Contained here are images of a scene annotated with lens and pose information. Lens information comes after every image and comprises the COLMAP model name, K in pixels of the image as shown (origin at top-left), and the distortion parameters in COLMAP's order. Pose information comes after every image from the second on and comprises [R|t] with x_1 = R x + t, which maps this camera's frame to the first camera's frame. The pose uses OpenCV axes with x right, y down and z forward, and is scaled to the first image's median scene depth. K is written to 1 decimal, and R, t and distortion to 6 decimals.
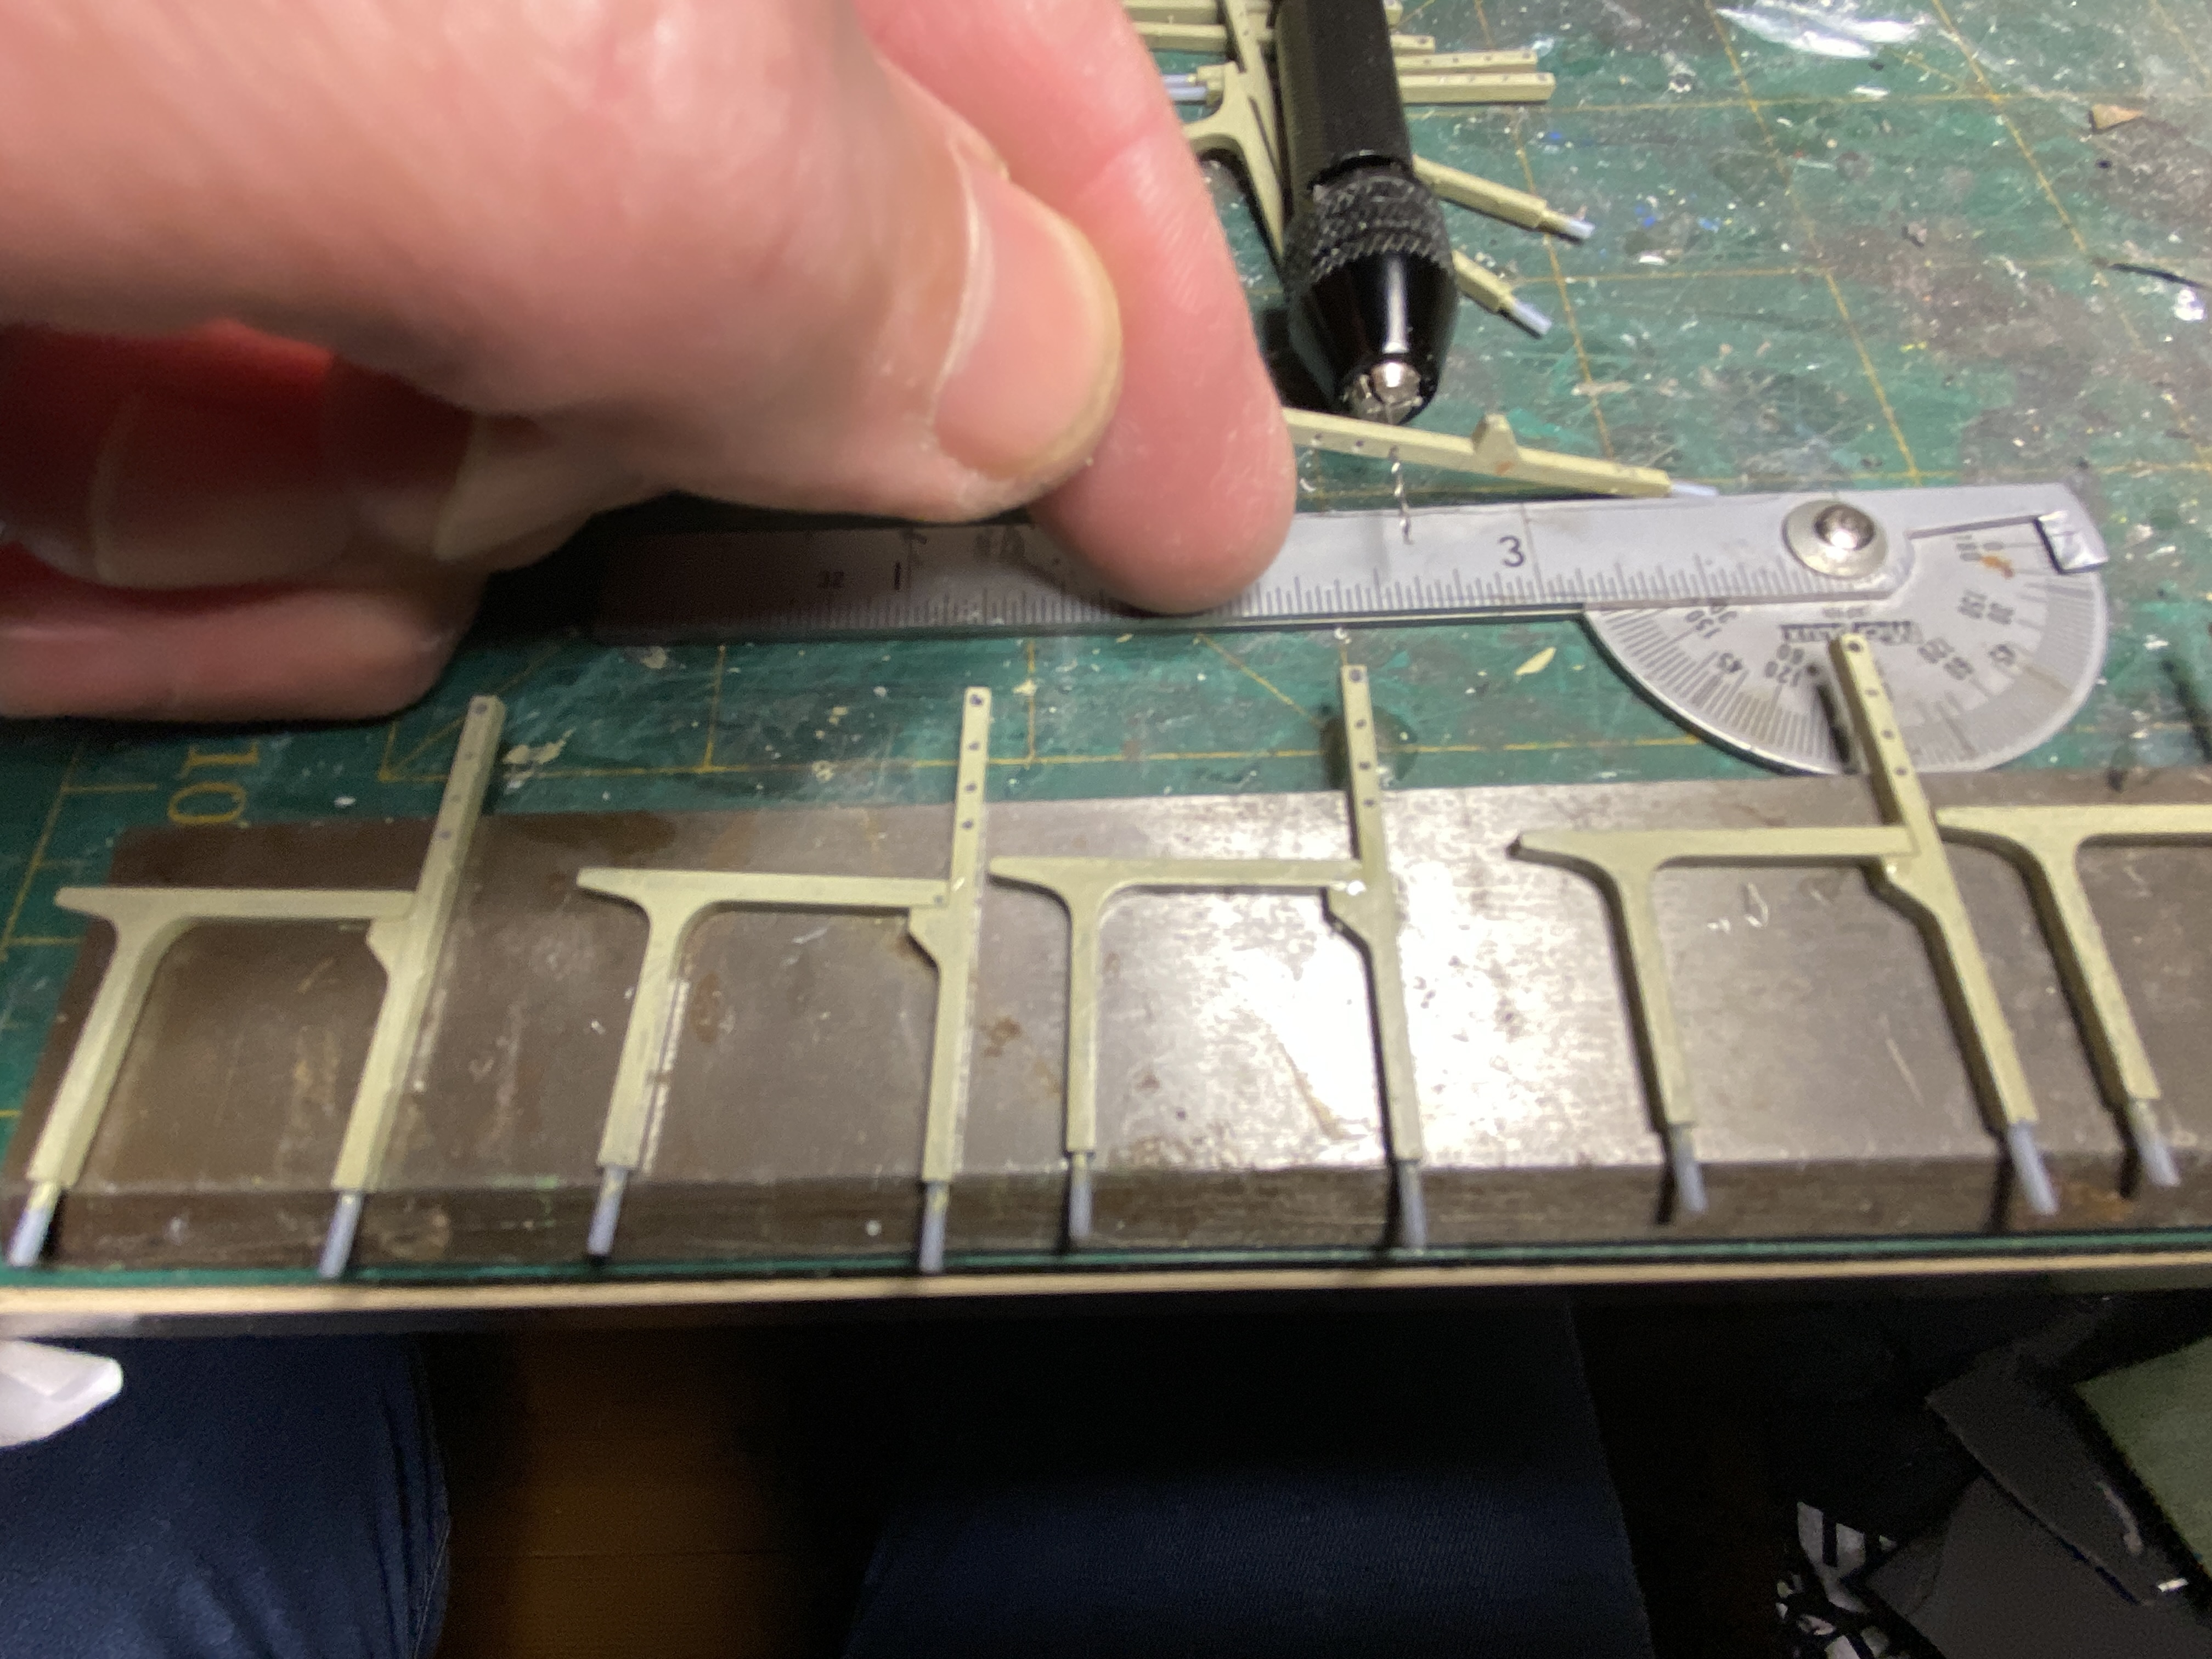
lens RADIAL K [[1095.1, 0, 1106.0], [0, 1095.1, 829.5], [0, 0, 1]] dist [0.028437, -0.000414]
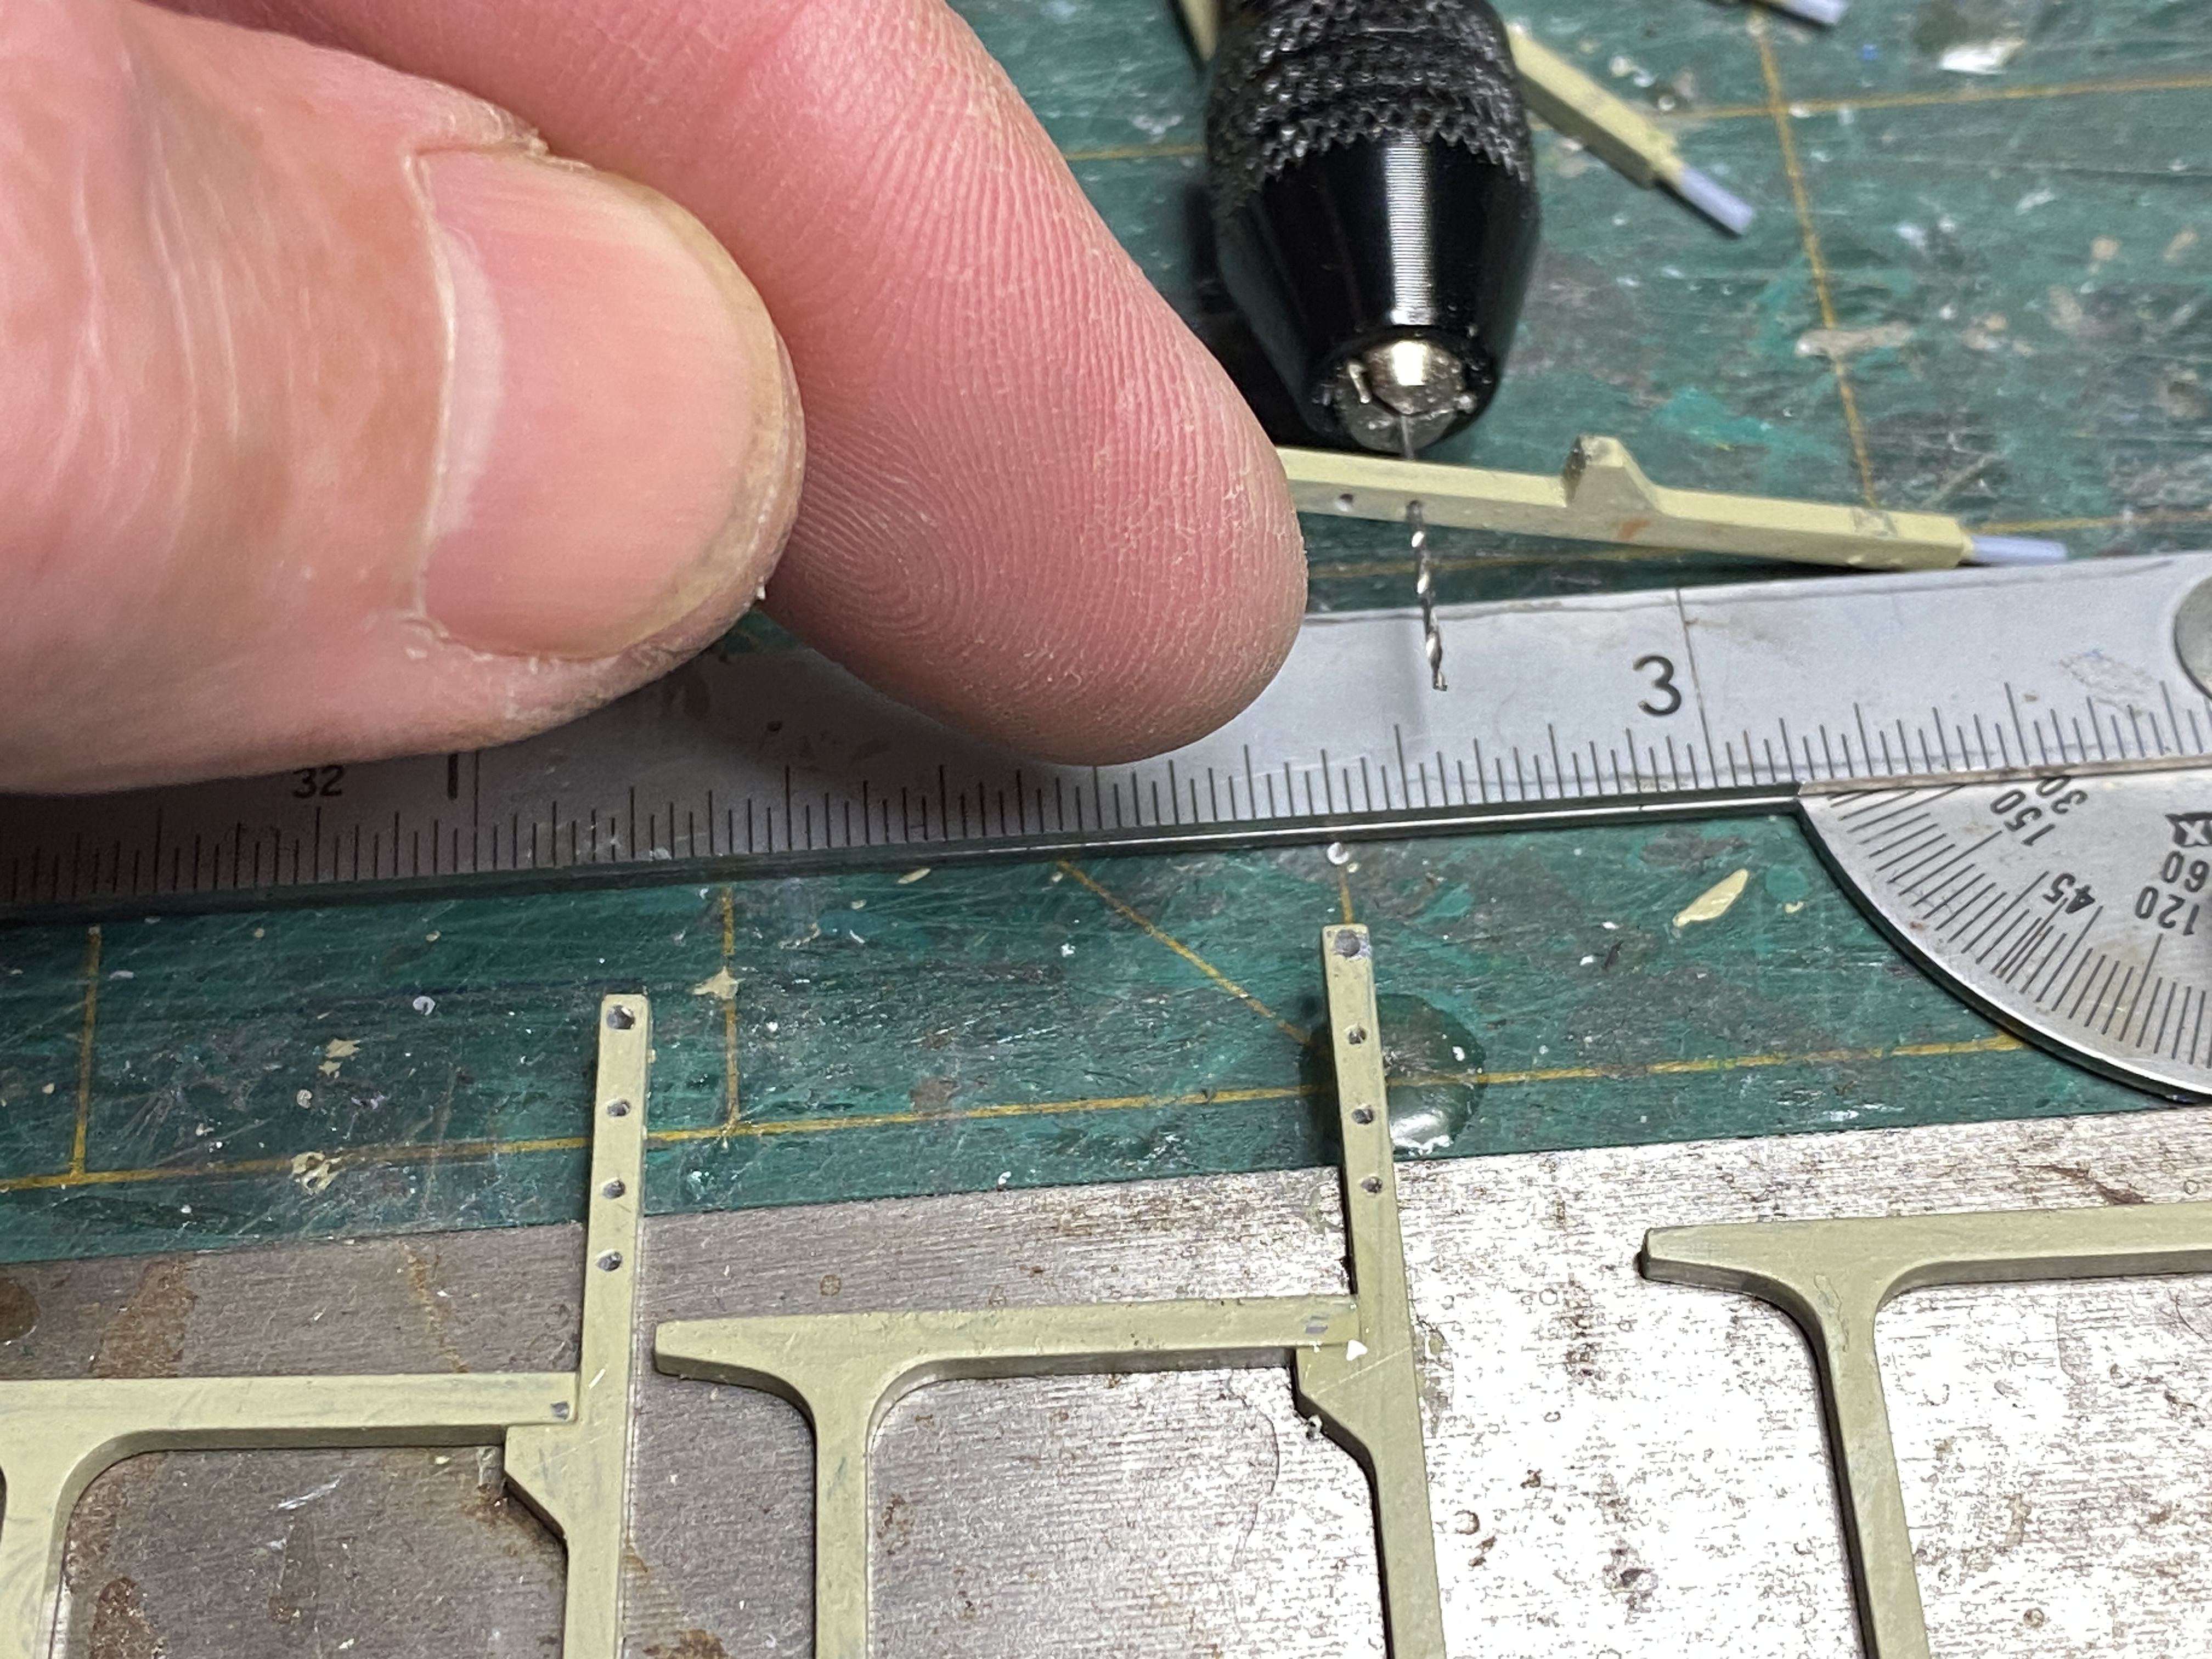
lens RADIAL K [[3671.9, 0, 1106.0], [0, 3671.9, 829.5], [0, 0, 1]] dist [0.164422, -0.114166]
pose [[0.998786, -0.038676, 0.030498, 0.056717], [0.042357, 0.990463, -0.131105, 0.028967], [-0.025137, 0.132238, 0.990899, -0.698779]]
